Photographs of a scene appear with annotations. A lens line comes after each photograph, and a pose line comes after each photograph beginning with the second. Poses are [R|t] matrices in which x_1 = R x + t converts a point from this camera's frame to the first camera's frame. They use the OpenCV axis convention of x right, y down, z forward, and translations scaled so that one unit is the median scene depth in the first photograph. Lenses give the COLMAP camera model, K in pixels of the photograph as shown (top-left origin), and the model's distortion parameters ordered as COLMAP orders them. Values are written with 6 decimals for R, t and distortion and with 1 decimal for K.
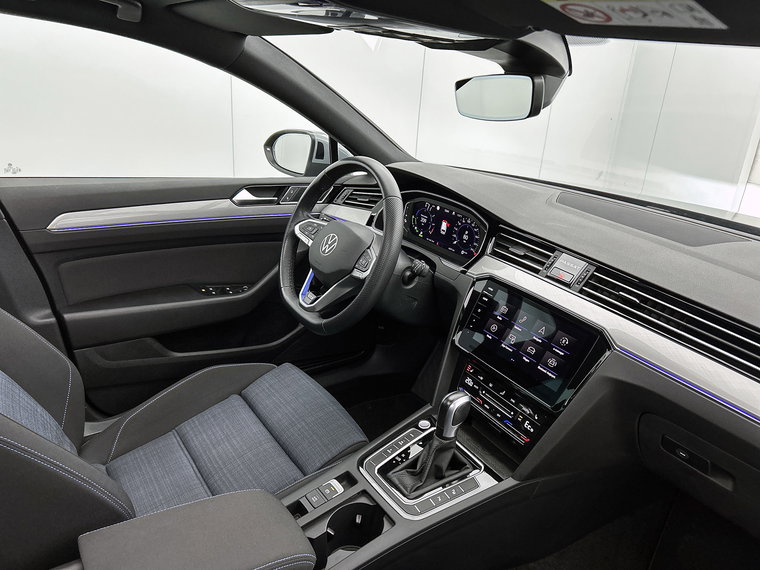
lens RADIAL K [[579.4, 0, 368.8], [0, 579.4, 283.1], [0, 0, 1]] dist [0.049382, -0.000180]
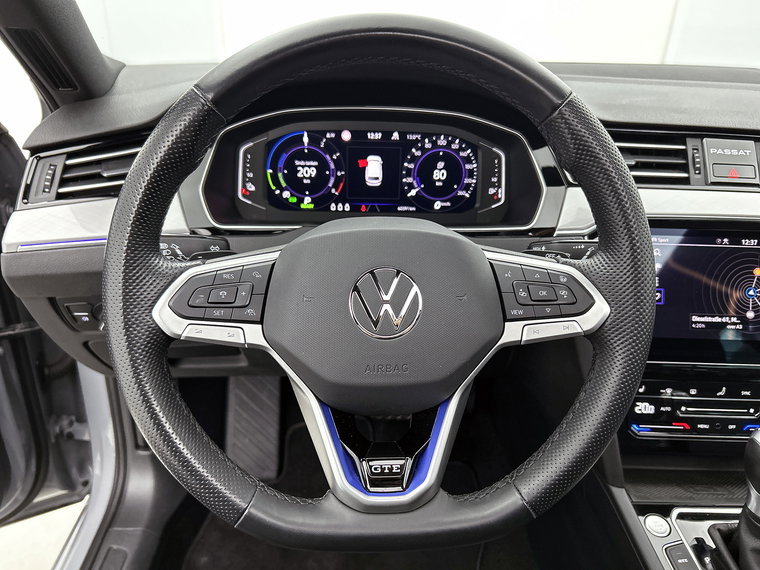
lens RADIAL K [[582.4, 0, 381.3], [0, 582.4, 301.8], [0, 0, 1]] dist [0.021238, -0.004674]
pose [[0.513631, -0.431135, 0.741826, -0.305379], [0.309414, 0.899485, 0.308530, -0.161225], [-0.800279, 0.071061, 0.595402, 0.783583]]
